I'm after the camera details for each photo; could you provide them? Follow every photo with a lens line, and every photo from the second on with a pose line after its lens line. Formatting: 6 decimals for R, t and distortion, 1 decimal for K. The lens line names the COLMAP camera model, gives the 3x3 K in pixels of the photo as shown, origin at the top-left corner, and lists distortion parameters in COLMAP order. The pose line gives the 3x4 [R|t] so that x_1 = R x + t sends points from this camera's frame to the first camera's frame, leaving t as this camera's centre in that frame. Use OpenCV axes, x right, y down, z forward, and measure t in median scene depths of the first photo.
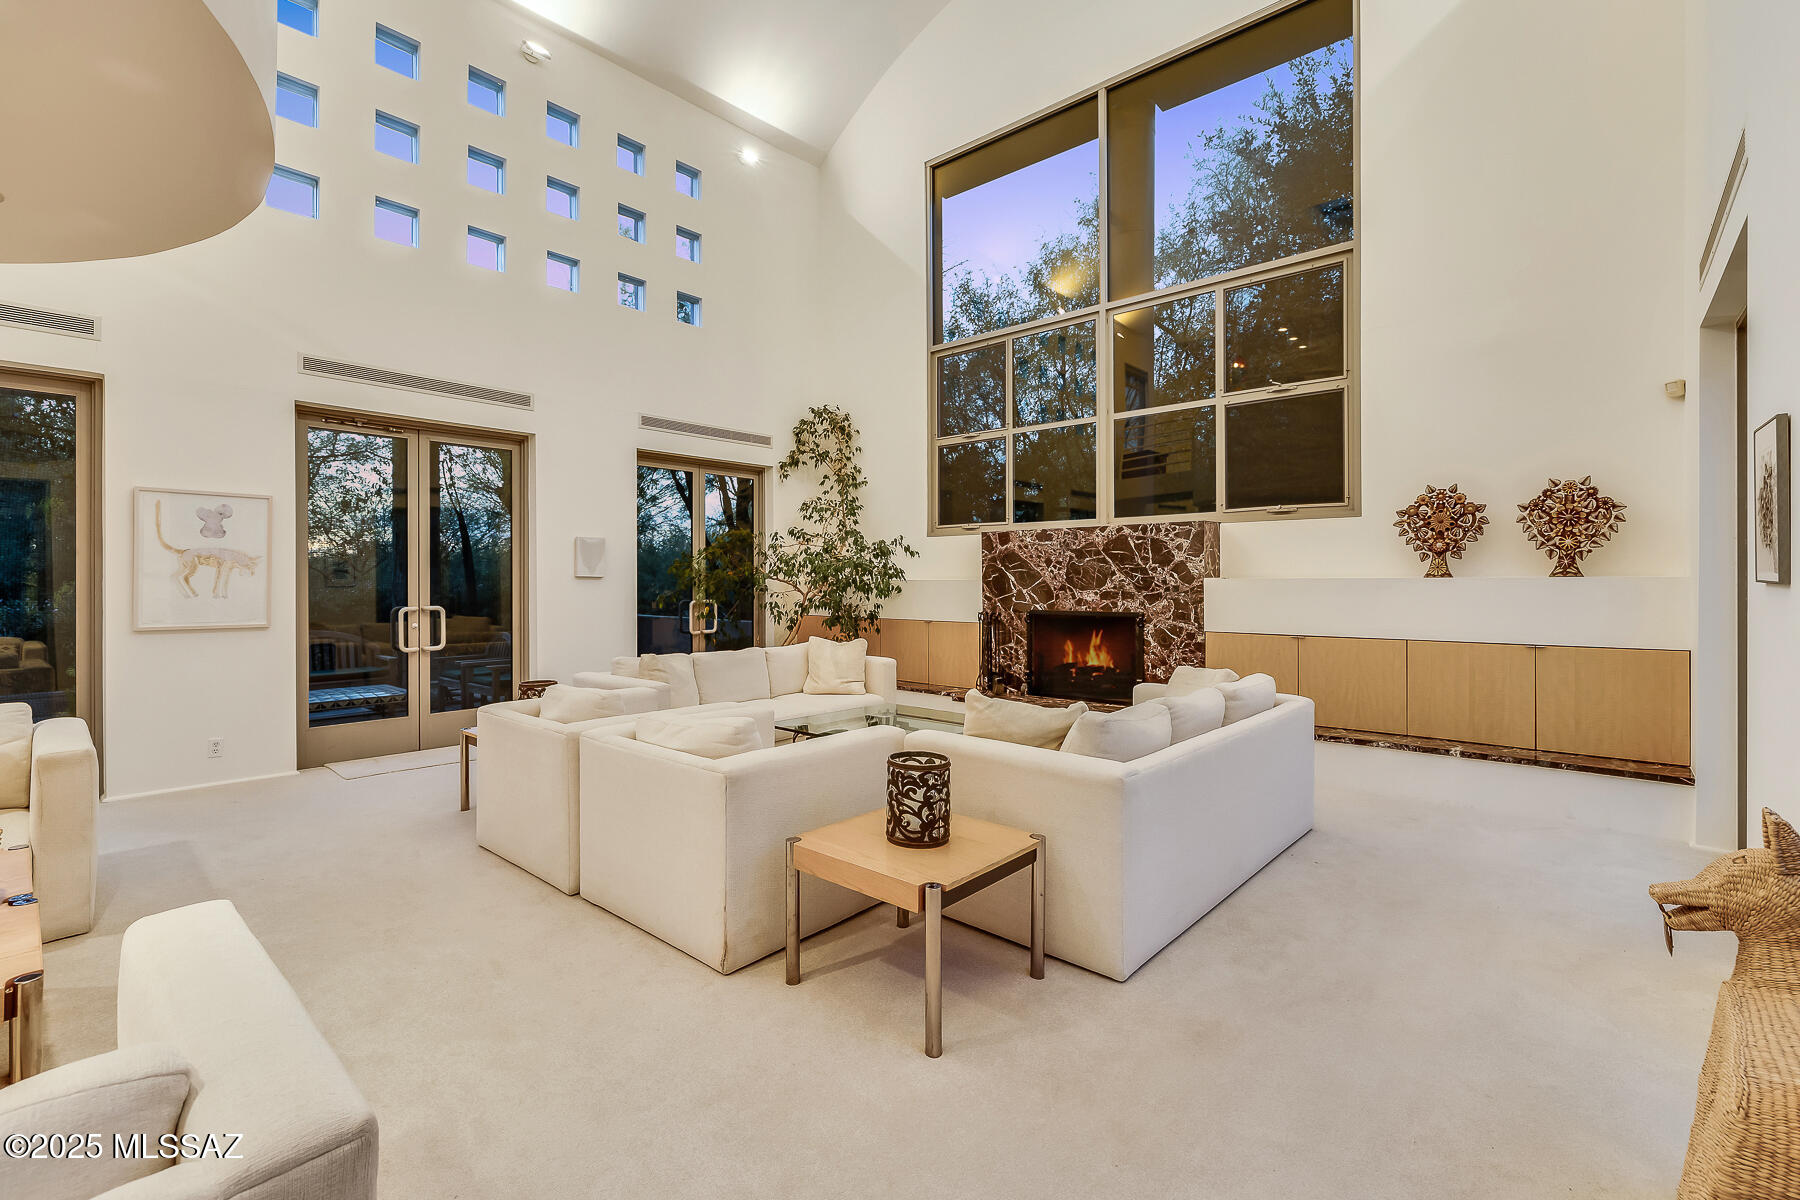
lens RADIAL K [[785.9, 0, 892.7], [0, 785.9, 583.3], [0, 0, 1]] dist [-0.001728, 0.000095]
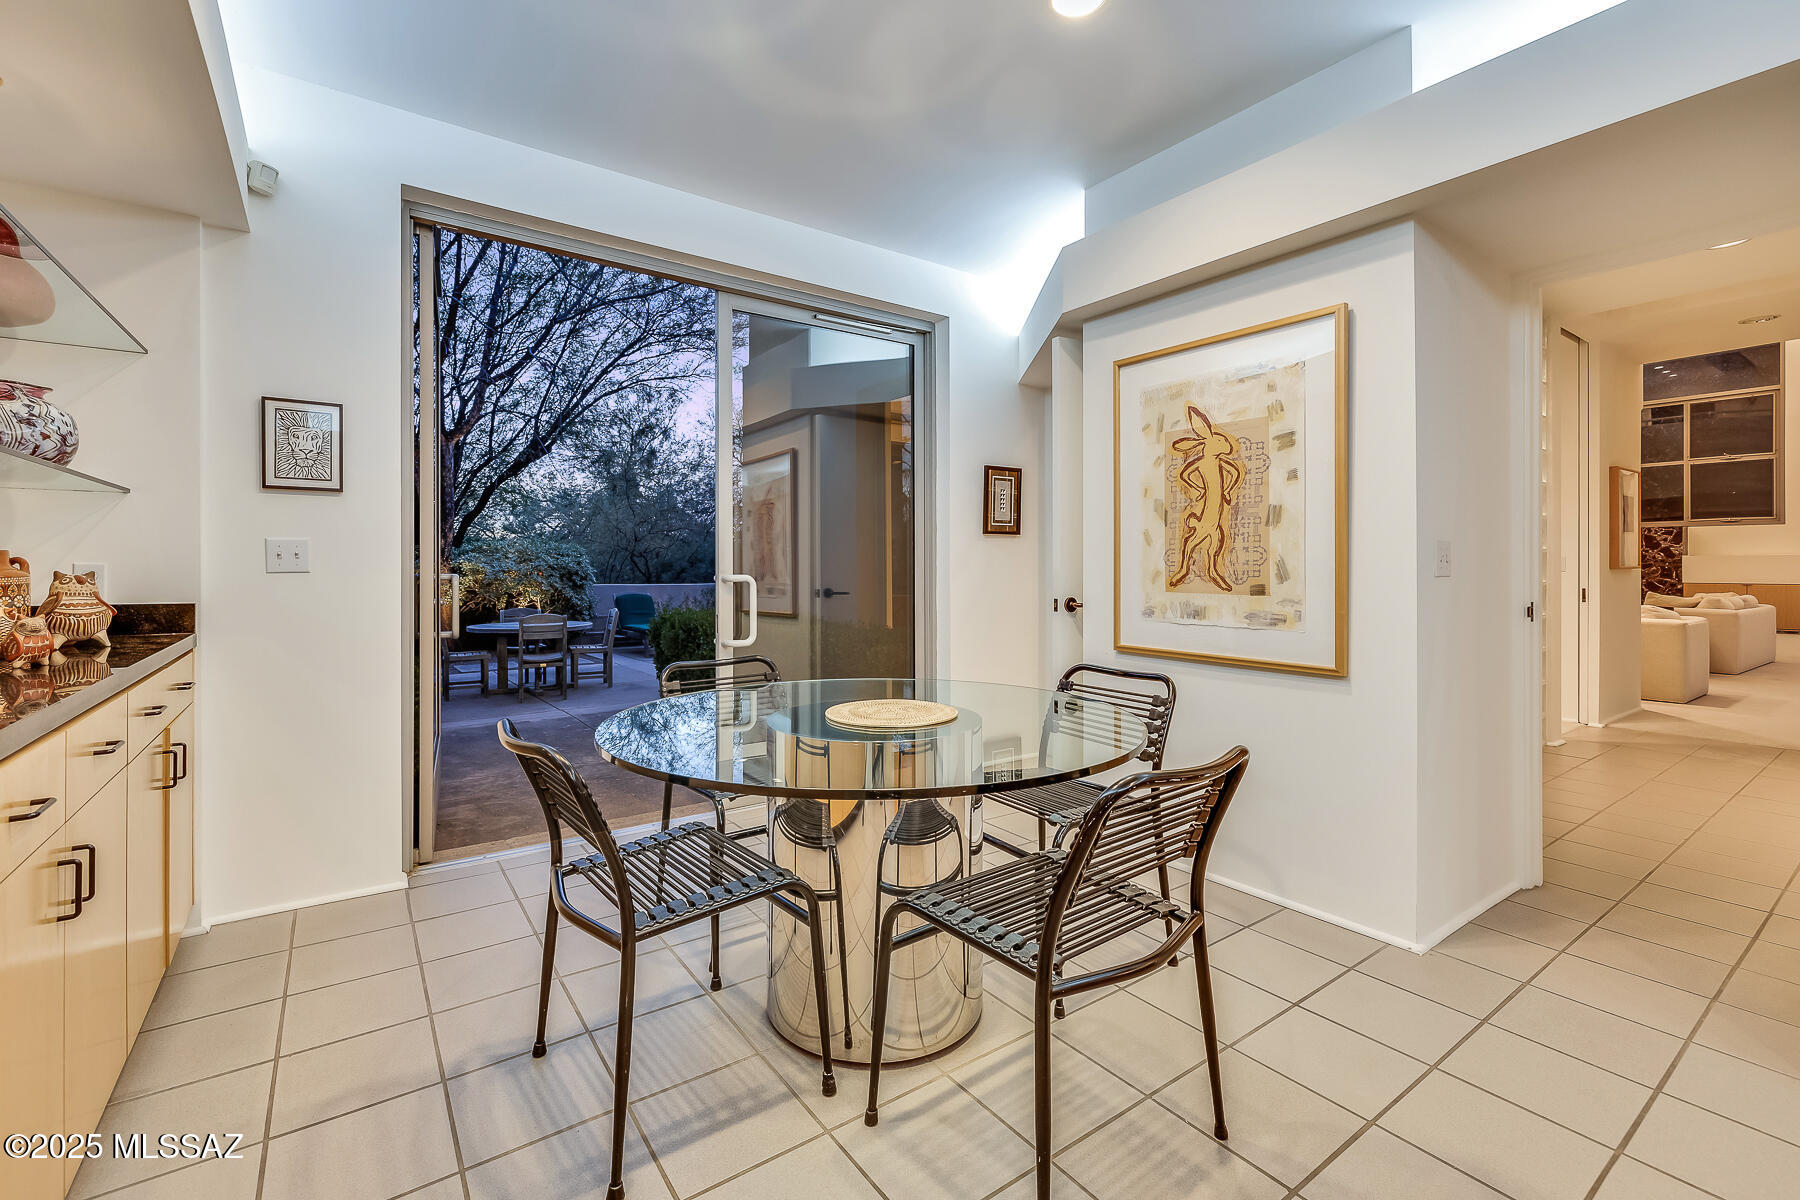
lens RADIAL K [[785.9, 0, 890.7], [0, 785.9, 583.8], [0, 0, 1]] dist [-0.001728, 0.000095]
pose [[0.972898, -0.010460, -0.231000, -0.998277], [0.013107, 0.999865, 0.009929, 0.017760], [0.230865, -0.012688, 0.972903, -1.267132]]
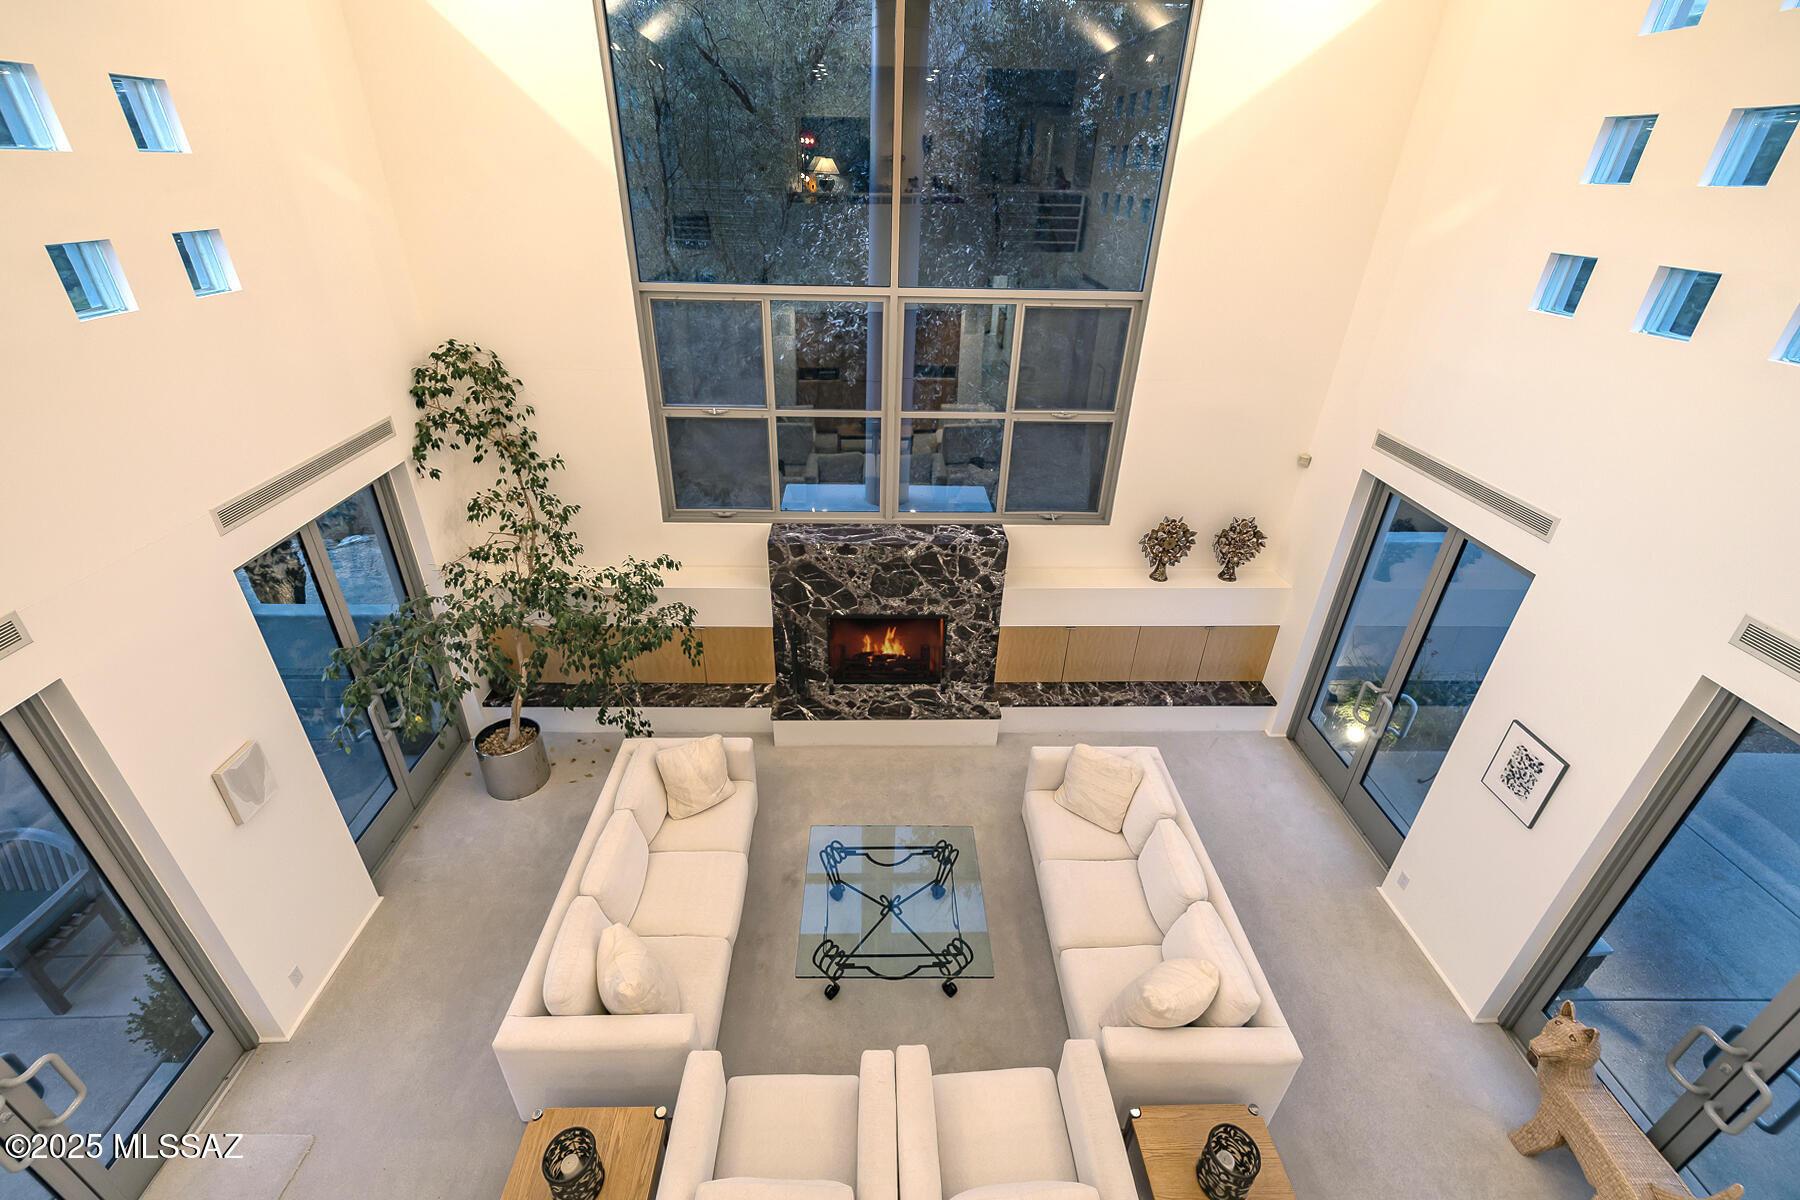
lens RADIAL K [[763.7, 0, 900.8], [0, 763.7, 593.7], [0, 0, 1]] dist [-0.000490, -0.000024]
pose [[0.724439, -0.319923, 0.610604, -0.372919], [-0.024475, 0.873286, 0.486593, -0.502661], [-0.688904, -0.367452, 0.624812, 0.369375]]
